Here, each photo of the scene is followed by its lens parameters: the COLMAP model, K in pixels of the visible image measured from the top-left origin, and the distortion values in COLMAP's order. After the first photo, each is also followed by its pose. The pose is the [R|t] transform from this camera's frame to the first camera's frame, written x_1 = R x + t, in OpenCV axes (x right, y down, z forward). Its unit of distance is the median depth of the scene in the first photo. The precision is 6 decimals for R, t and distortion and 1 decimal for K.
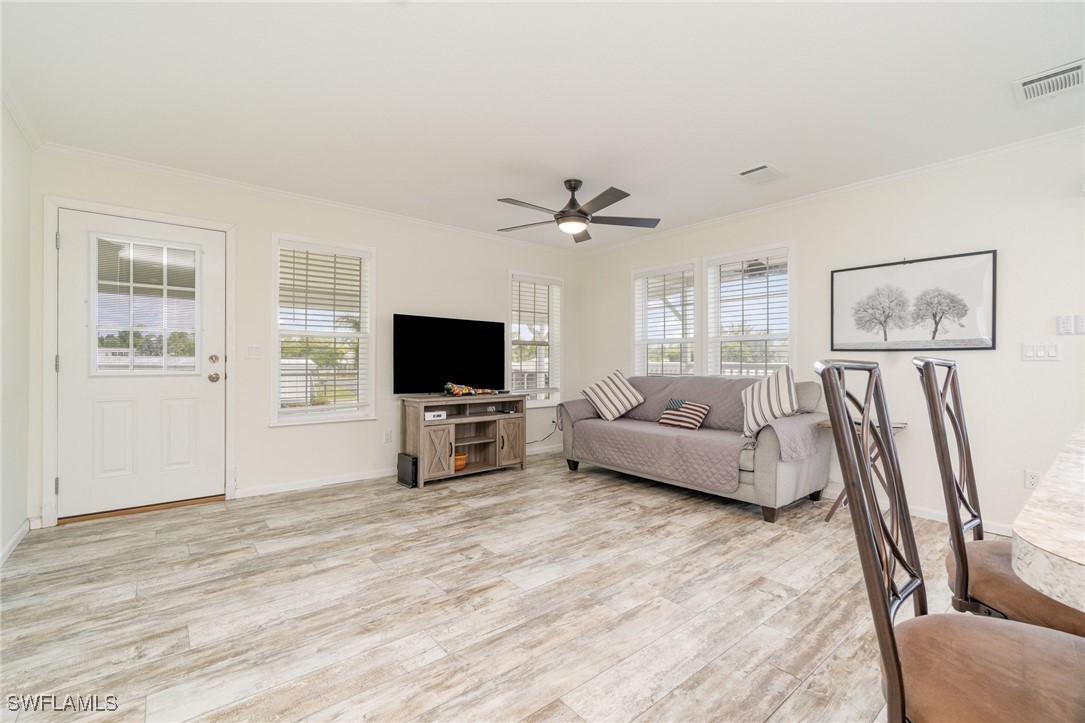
lens RADIAL K [[464.6, 0, 534.1], [0, 464.6, 362.7], [0, 0, 1]] dist [-0.000739, 0.000112]
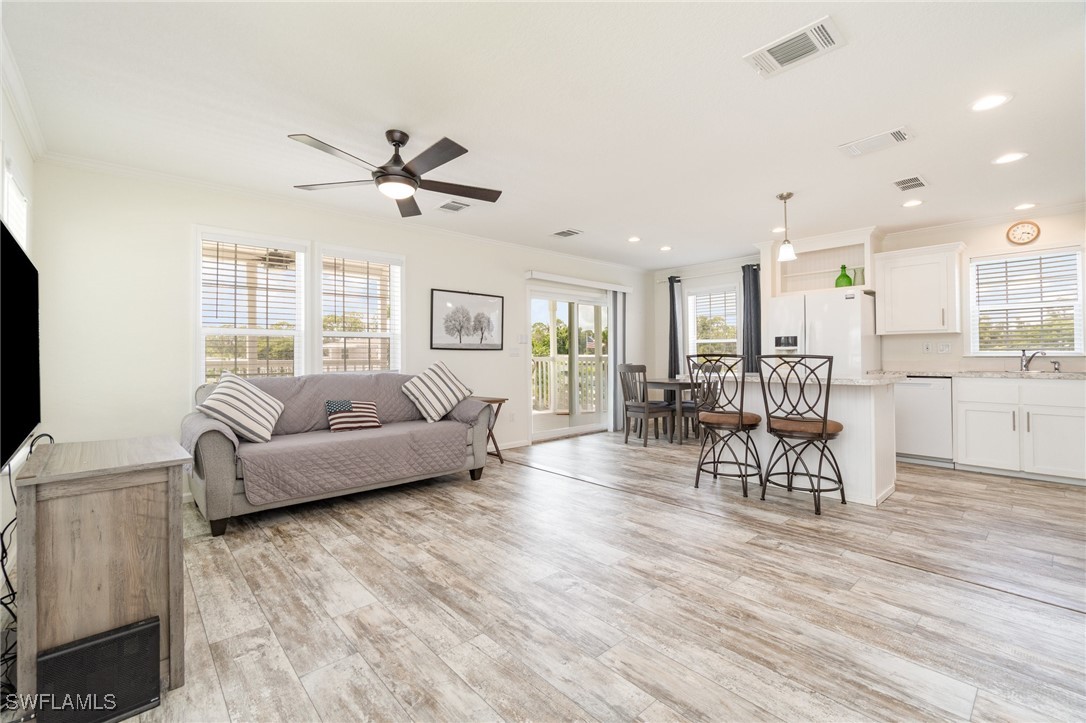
lens RADIAL K [[465.1, 0, 535.4], [0, 465.1, 356.5], [0, 0, 1]] dist [-0.000739, 0.000112]
pose [[-0.046733, -0.001996, 0.998905, -0.766959], [0.006810, 0.999974, 0.002317, -0.005547], [-0.998884, 0.006911, -0.046719, 0.848994]]
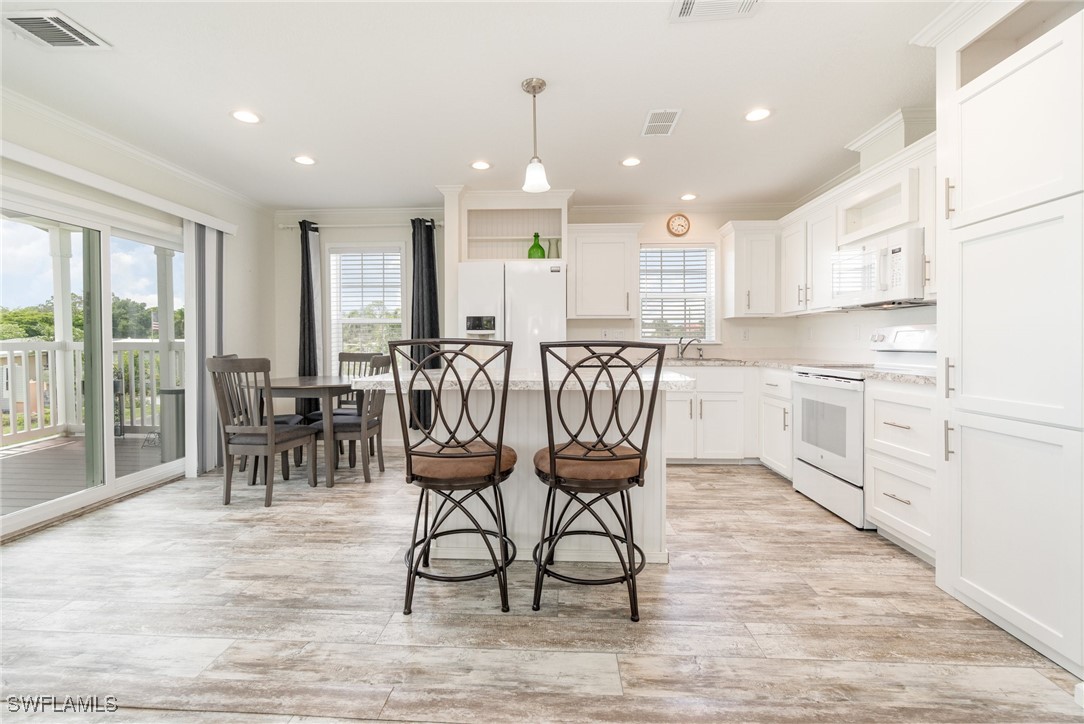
lens RADIAL K [[468.0, 0, 545.3], [0, 468.0, 350.8], [0, 0, 1]] dist [-0.020005, -0.000535]
pose [[-0.754098, -0.013930, 0.656614, -0.760564], [-0.001466, 0.999808, 0.019527, -0.005489], [-0.656760, 0.013763, -0.753974, 0.847564]]
